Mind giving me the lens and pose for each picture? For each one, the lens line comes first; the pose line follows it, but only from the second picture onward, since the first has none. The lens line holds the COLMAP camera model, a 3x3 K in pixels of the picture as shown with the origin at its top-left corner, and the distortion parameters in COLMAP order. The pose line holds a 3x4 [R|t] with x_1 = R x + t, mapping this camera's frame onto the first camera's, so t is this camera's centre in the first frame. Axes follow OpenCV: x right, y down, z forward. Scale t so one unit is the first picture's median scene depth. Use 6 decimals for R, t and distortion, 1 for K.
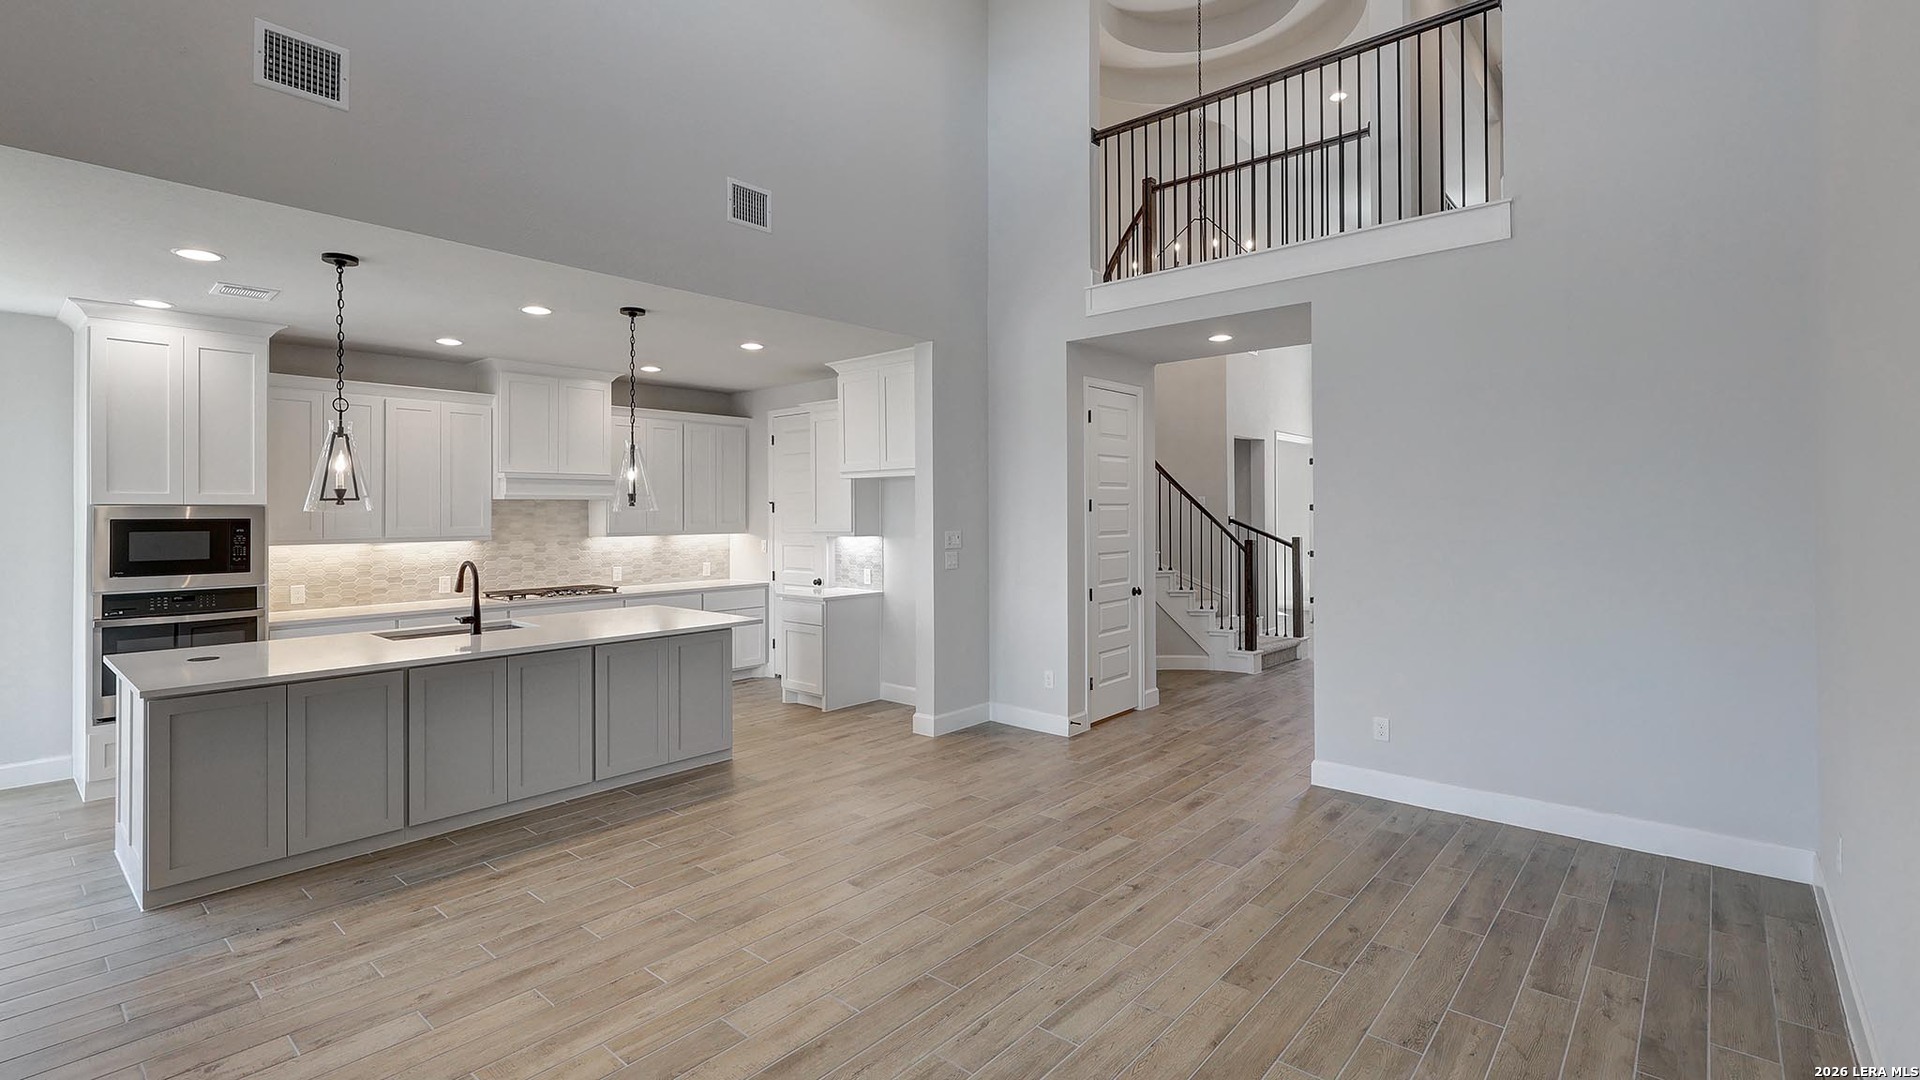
lens RADIAL K [[870.3, 0, 959.4], [0, 870.3, 466.5], [0, 0, 1]] dist [-0.002256, -0.000088]
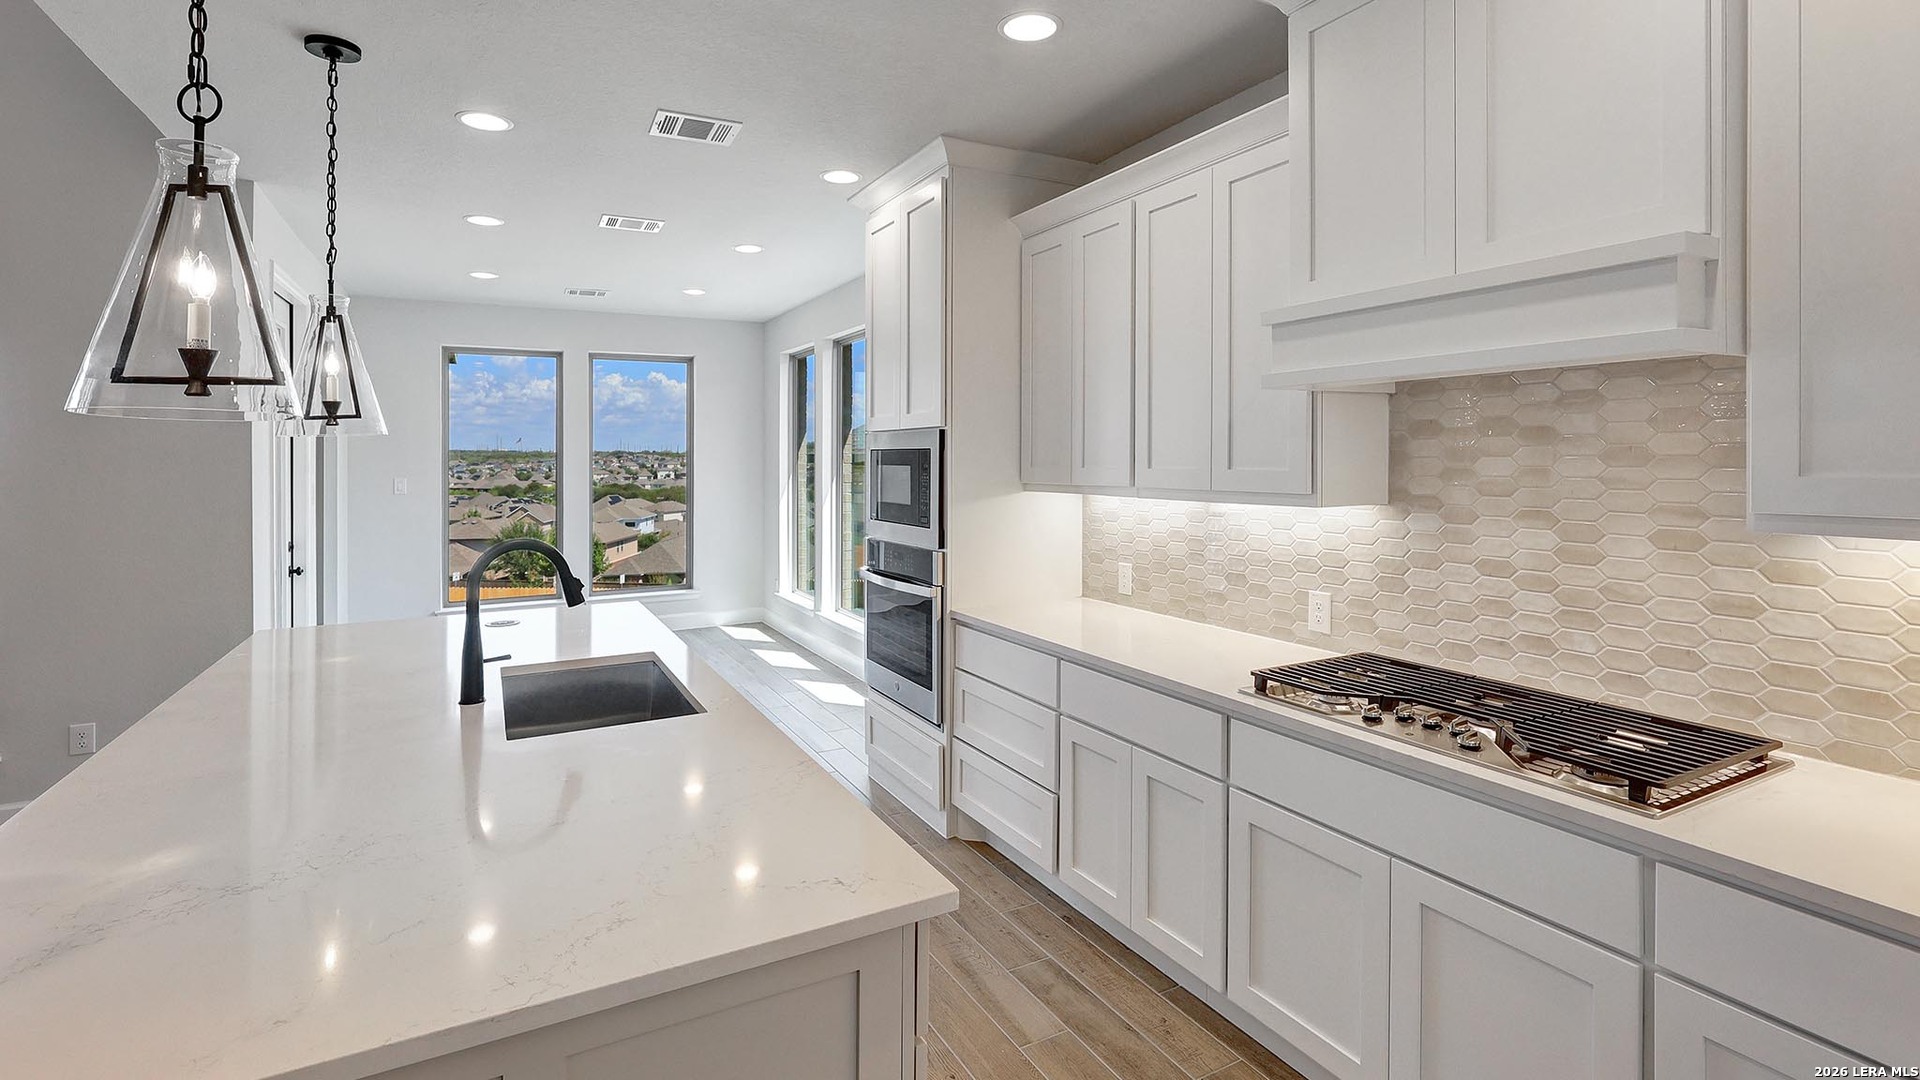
lens RADIAL K [[870.3, 0, 959.4], [0, 870.3, 466.5], [0, 0, 1]] dist [-0.002256, -0.000088]
pose [[-0.347542, 0.015346, -0.937539, -0.165879], [0.055971, 0.998423, -0.004405, 0.064450], [0.935992, -0.054006, -0.347853, 1.036332]]
